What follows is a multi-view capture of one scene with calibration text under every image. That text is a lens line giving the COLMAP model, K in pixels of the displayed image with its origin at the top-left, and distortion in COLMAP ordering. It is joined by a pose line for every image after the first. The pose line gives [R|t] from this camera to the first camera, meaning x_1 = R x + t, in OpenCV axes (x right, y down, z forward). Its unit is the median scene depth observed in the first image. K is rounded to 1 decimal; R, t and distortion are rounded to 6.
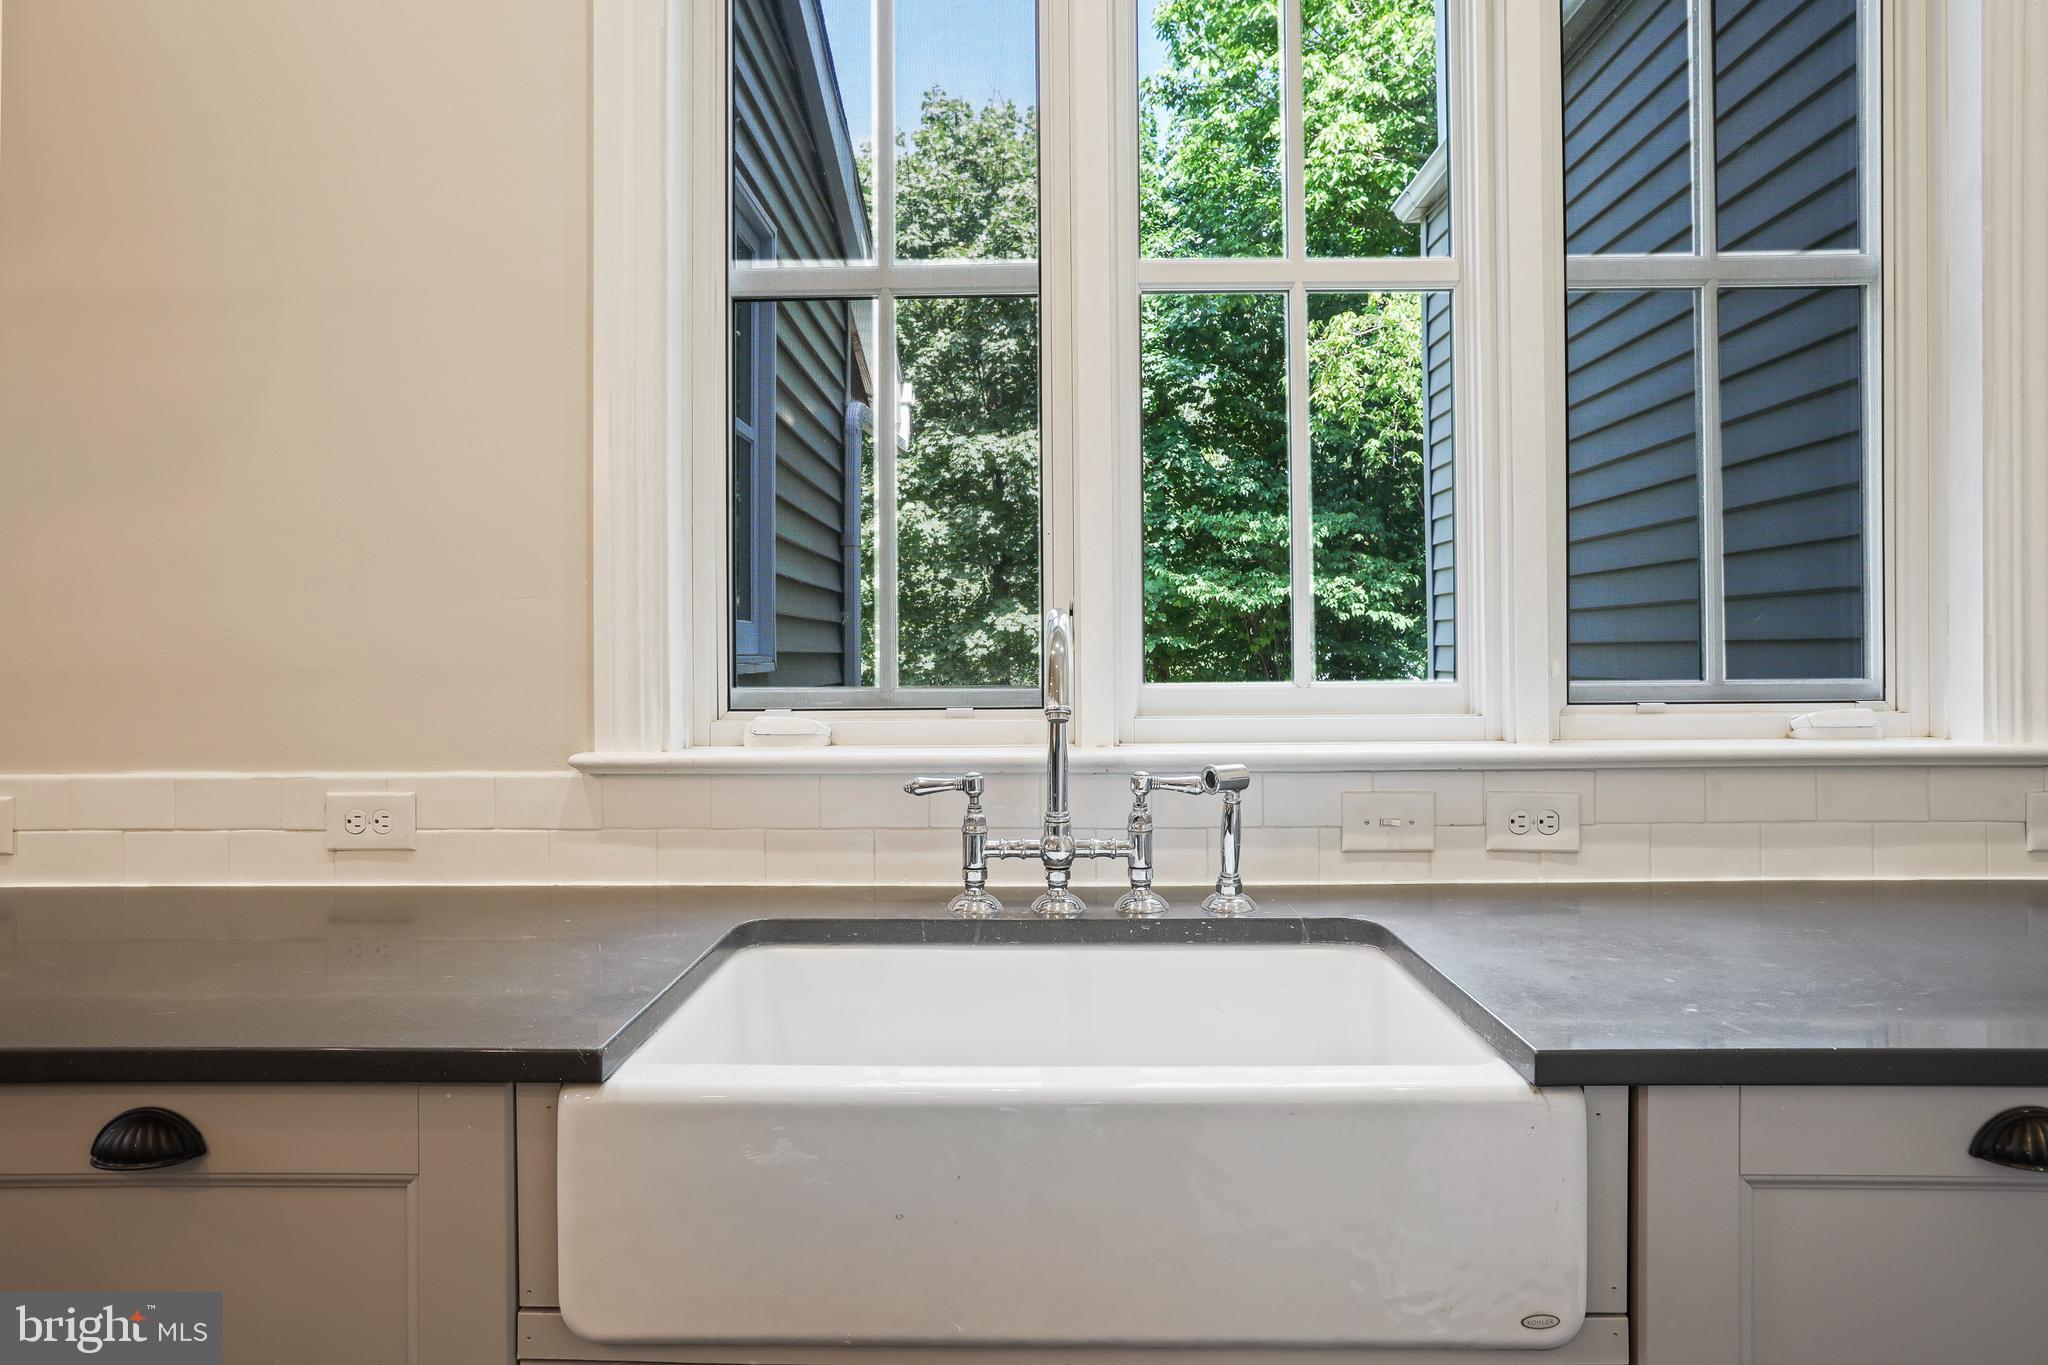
lens RADIAL K [[1134.8, 0, 989.0], [0, 1134.8, 643.3], [0, 0, 1]] dist [-0.023998, 0.007745]
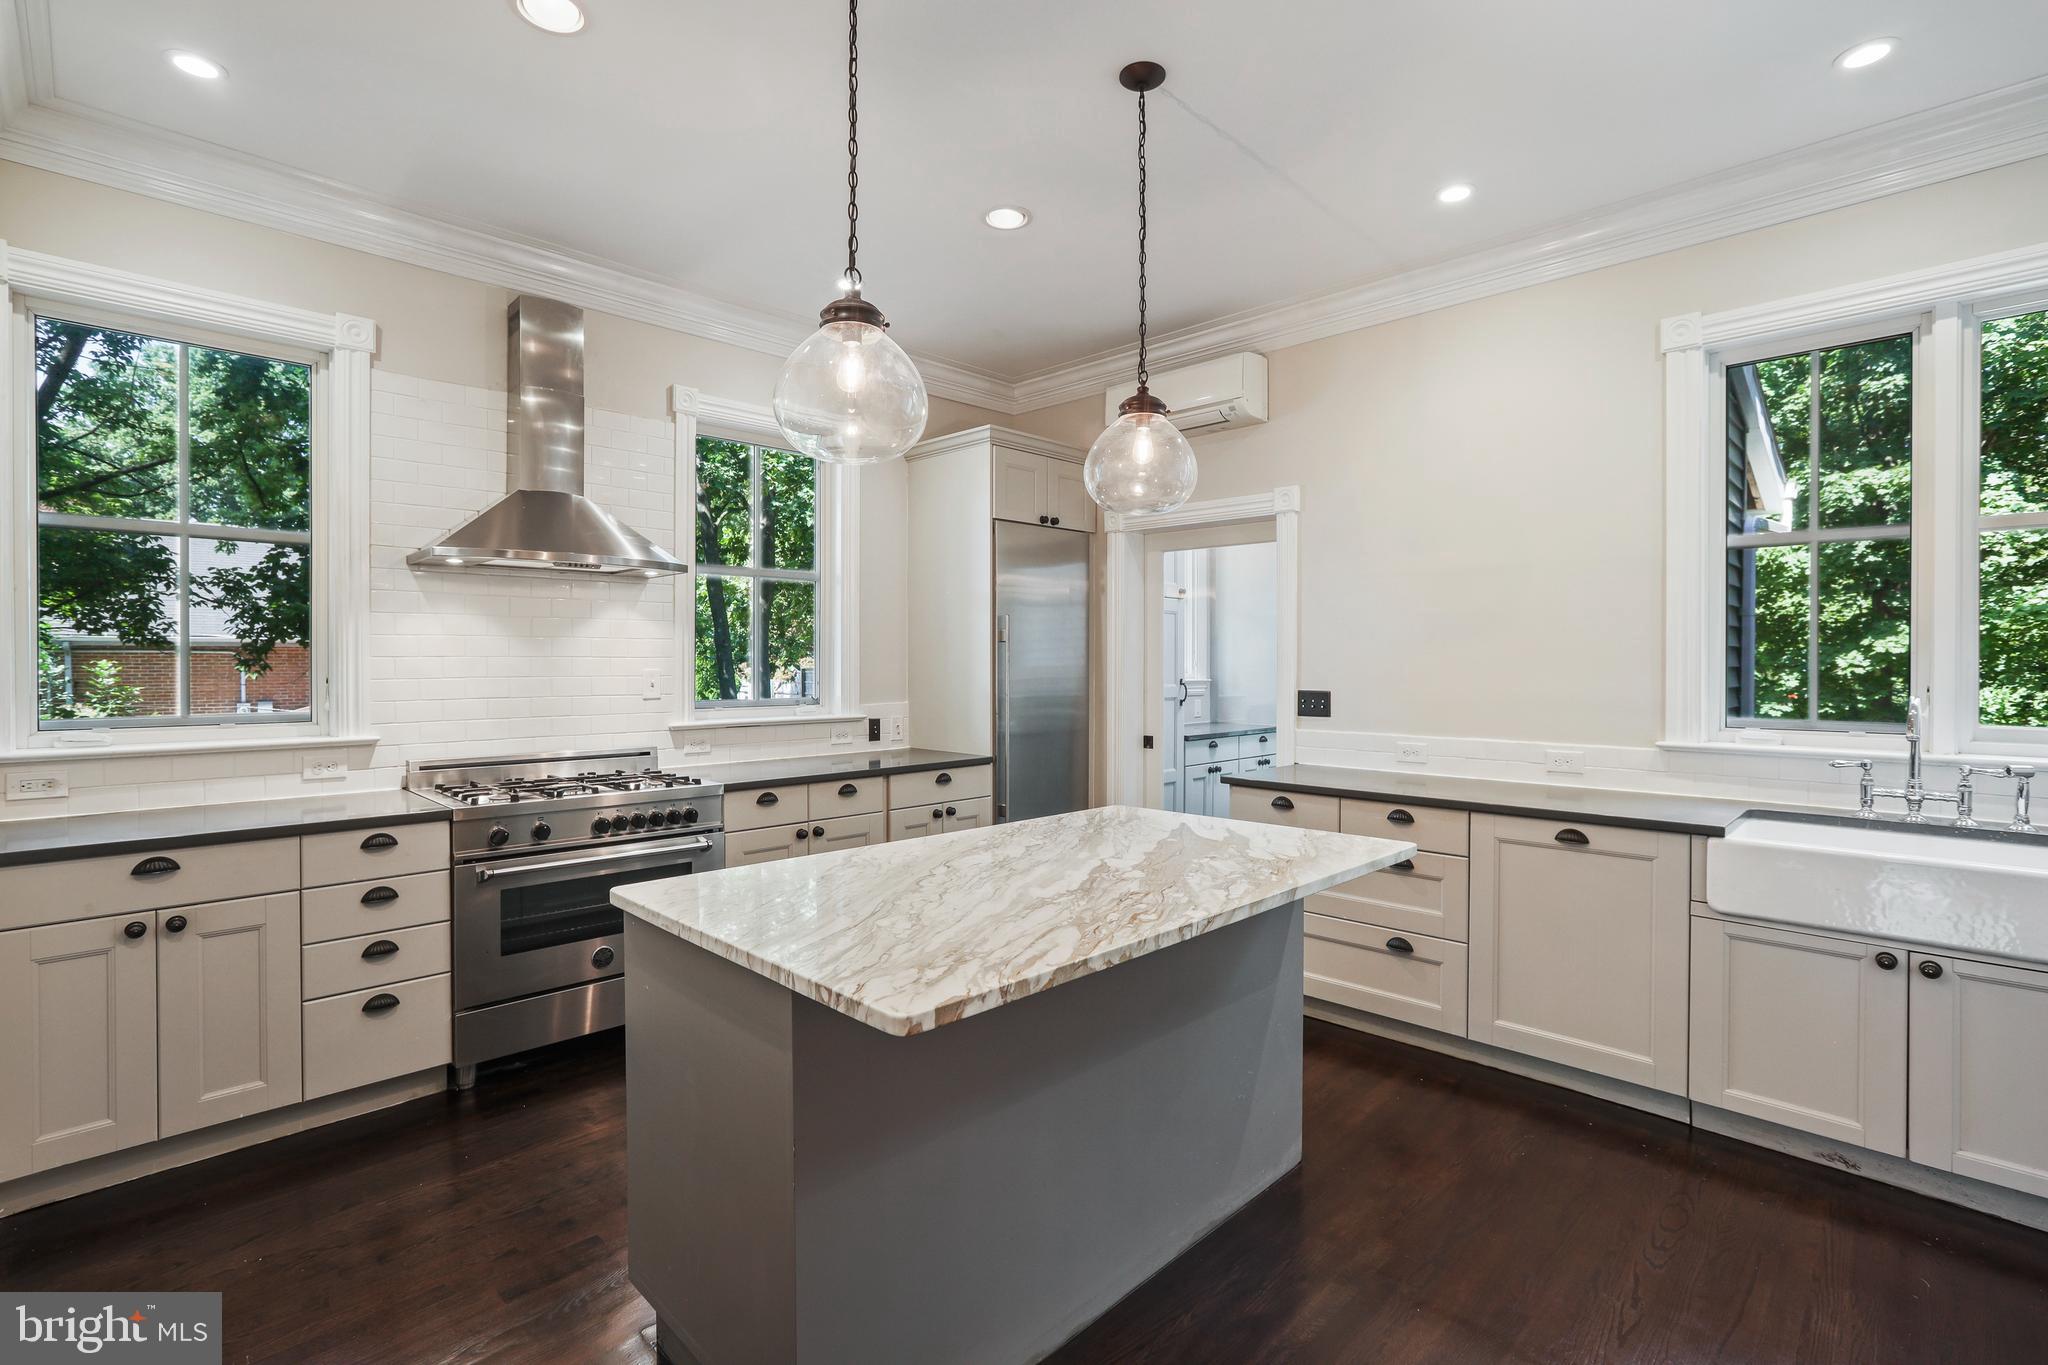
lens RADIAL K [[922.1, 0, 1031.1], [0, 922.1, 667.2], [0, 0, 1]] dist [-0.024759, 0.010609]
pose [[0.738235, 0.012602, -0.674426, -0.019603], [-0.001371, 0.999851, 0.017182, -0.096684], [0.674542, -0.011760, 0.738143, -1.372200]]
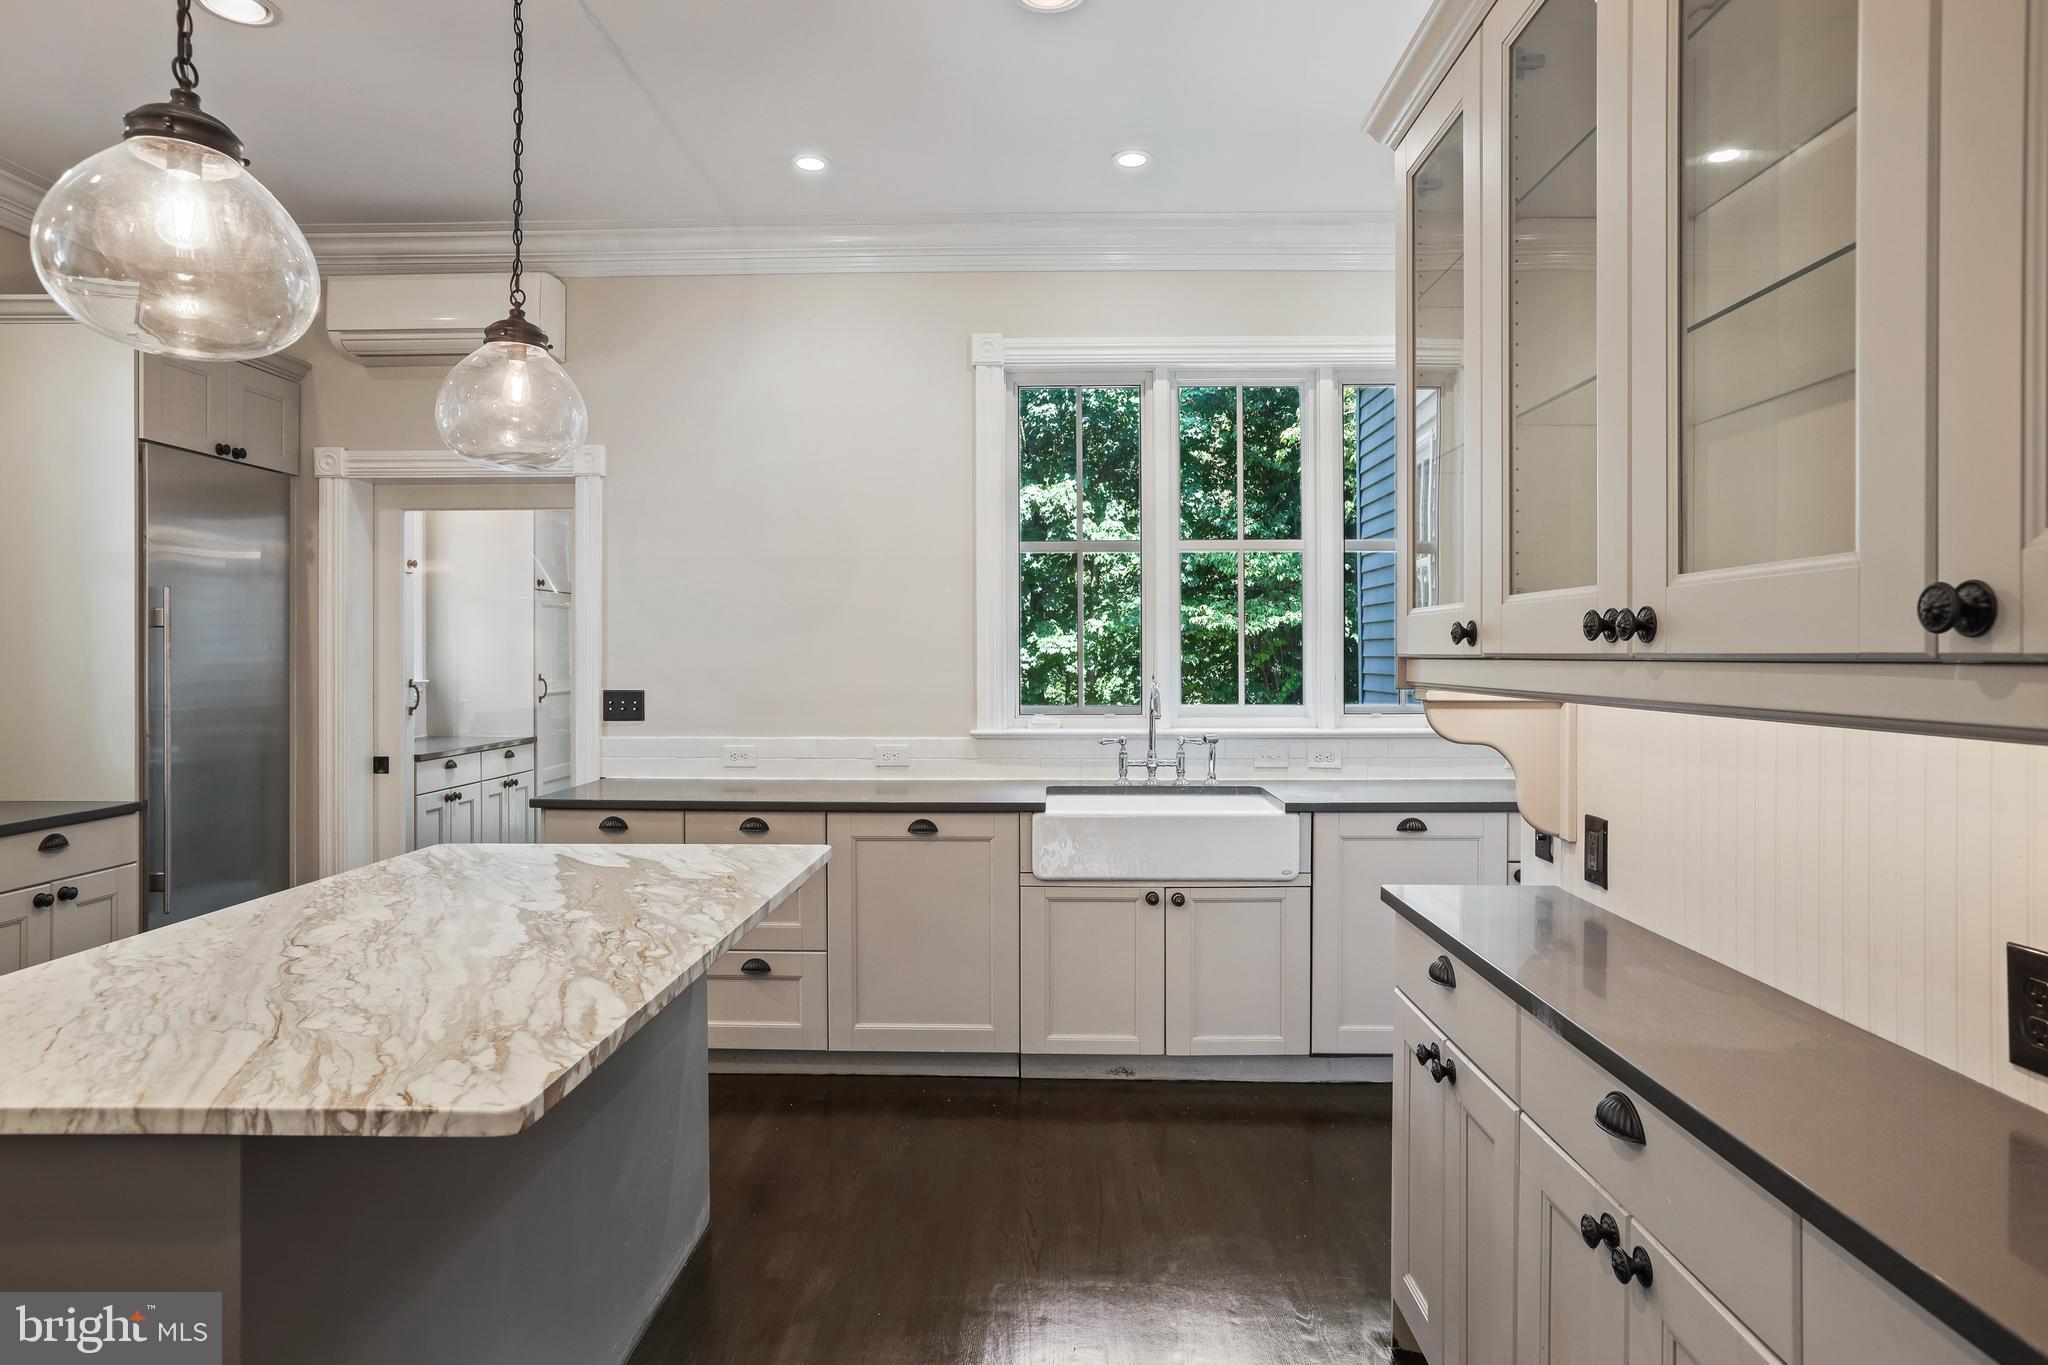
lens RADIAL K [[1134.8, 0, 990.9], [0, 1134.8, 656.0], [0, 0, 1]] dist [-0.023998, 0.007745]
pose [[0.999957, 0.005797, -0.007199, -0.279270], [-0.005745, 0.999957, 0.007250, -0.093601], [0.007241, -0.007209, 0.999948, -1.594239]]
